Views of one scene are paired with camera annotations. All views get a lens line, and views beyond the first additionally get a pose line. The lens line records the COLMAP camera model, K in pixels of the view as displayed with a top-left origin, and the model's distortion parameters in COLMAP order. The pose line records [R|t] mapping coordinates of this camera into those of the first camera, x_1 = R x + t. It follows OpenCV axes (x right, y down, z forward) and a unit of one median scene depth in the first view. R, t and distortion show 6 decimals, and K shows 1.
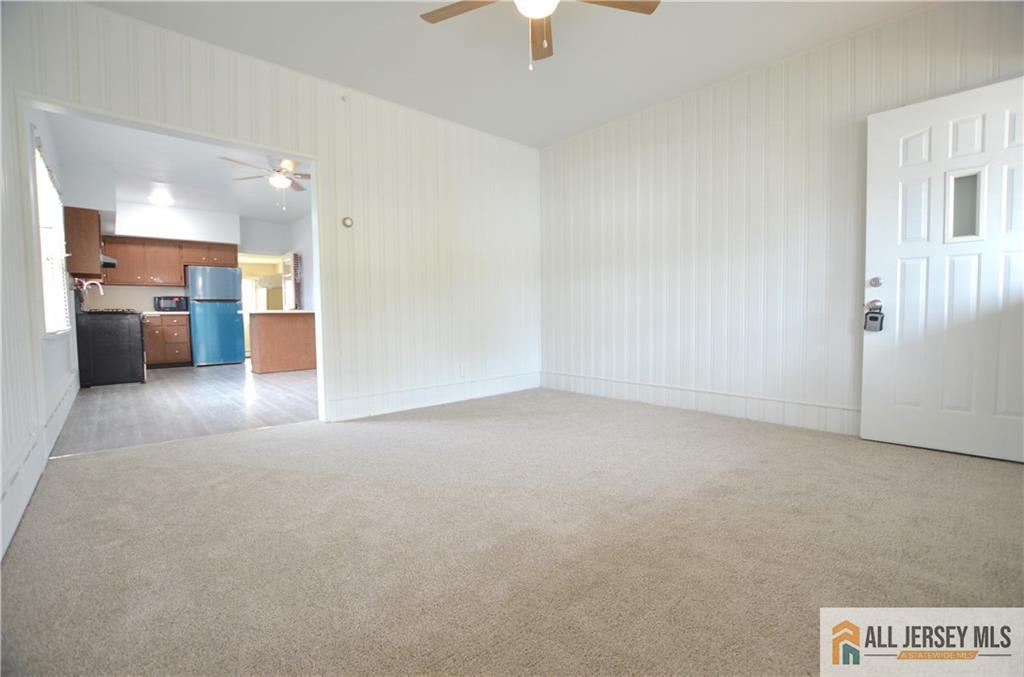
lens RADIAL K [[454.0, 0, 516.8], [0, 454.0, 336.2], [0, 0, 1]] dist [-0.000248, -0.000465]
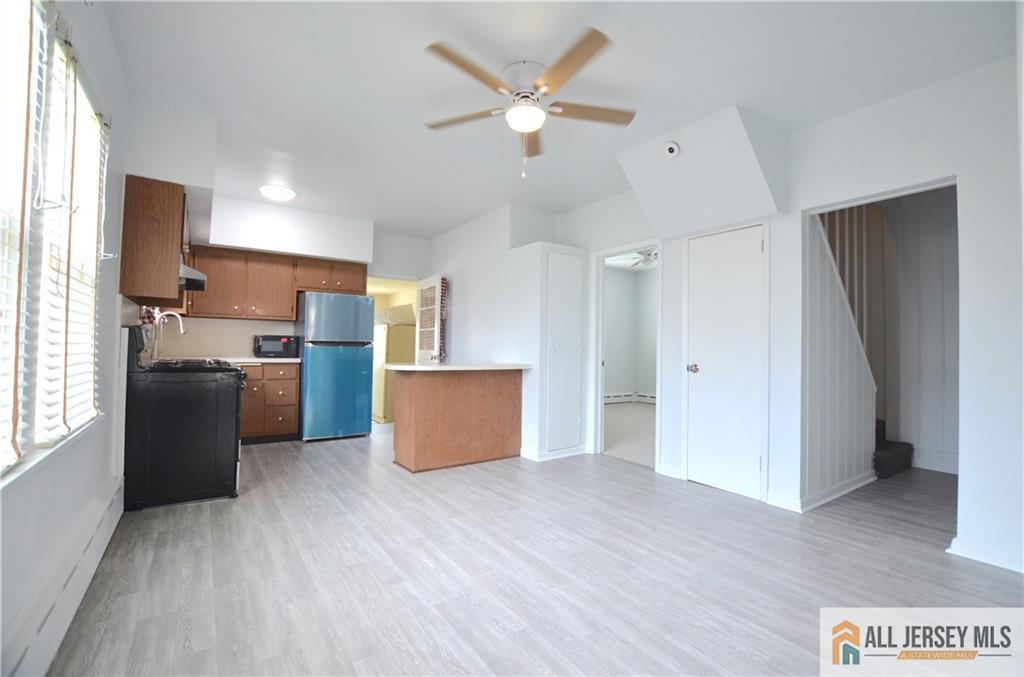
lens RADIAL K [[434.9, 0, 513.7], [0, 434.9, 342.0], [0, 0, 1]] dist [0.000776, 0.000059]
pose [[0.993828, 0.028752, -0.107144, -0.340711], [-0.035749, 0.997311, -0.063969, -0.049396], [0.105016, 0.067404, 0.992184, 0.392149]]
